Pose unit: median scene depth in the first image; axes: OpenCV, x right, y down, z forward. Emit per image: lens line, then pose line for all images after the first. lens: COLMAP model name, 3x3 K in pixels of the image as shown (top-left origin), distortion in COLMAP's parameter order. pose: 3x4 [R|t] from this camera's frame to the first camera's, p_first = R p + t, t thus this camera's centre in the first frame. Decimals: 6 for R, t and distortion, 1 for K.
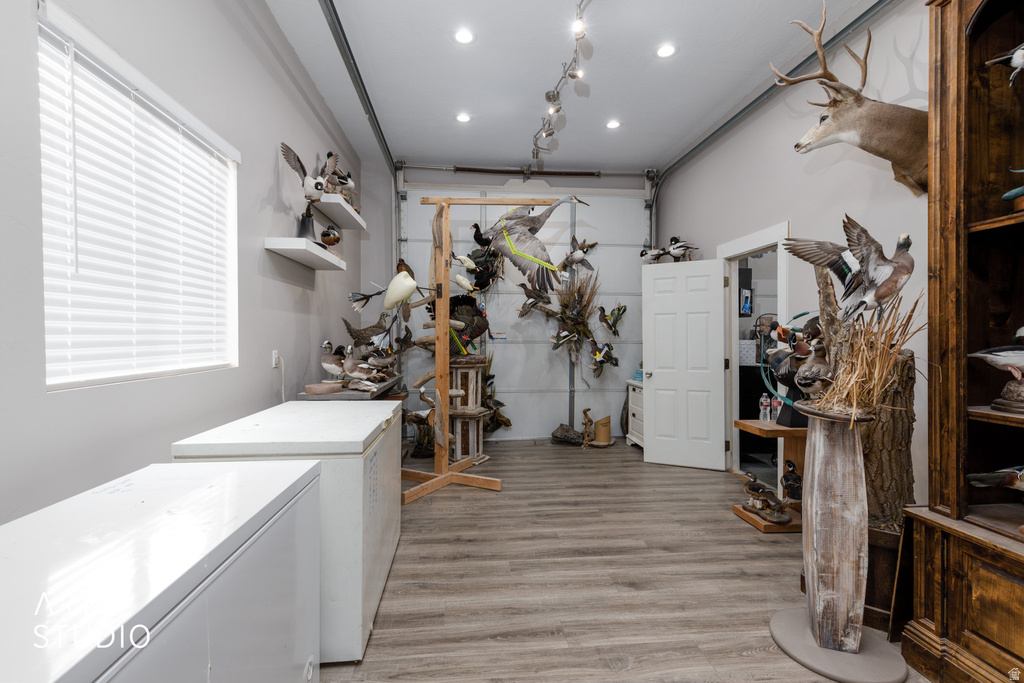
lens RADIAL K [[466.1, 0, 511.4], [0, 466.1, 338.3], [0, 0, 1]] dist [0.007312, -0.001001]
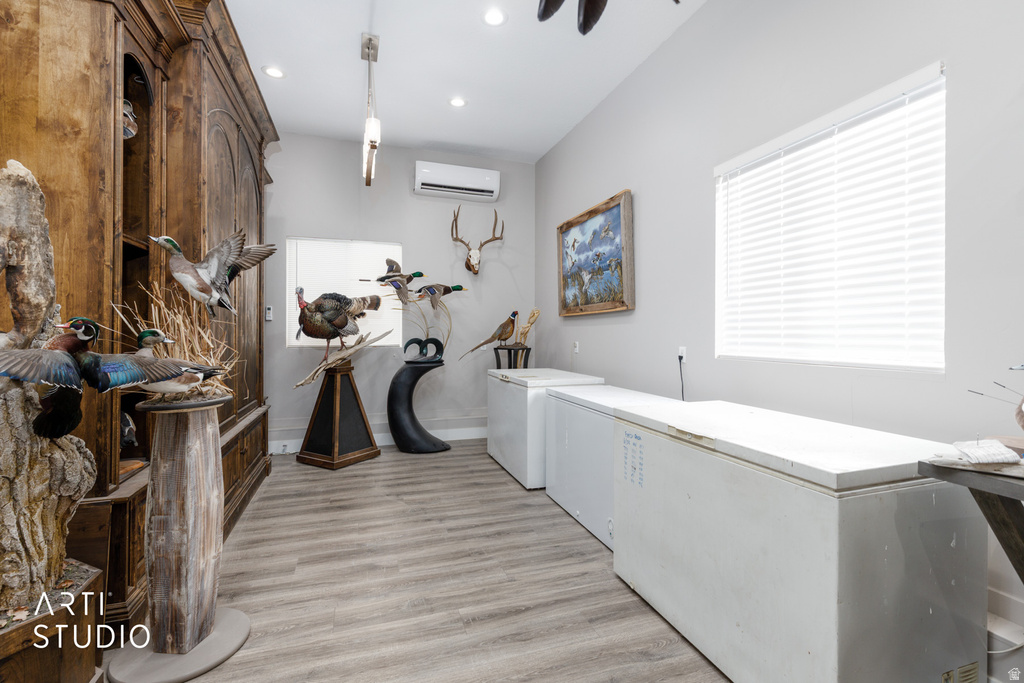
lens RADIAL K [[466.1, 0, 514.5], [0, 466.1, 335.4], [0, 0, 1]] dist [0.007312, -0.001001]
pose [[-0.974905, -0.005086, -0.222563, 0.235073], [-0.006652, 0.999958, 0.006285, 0.005233], [0.222522, 0.007608, -0.974898, 2.041480]]
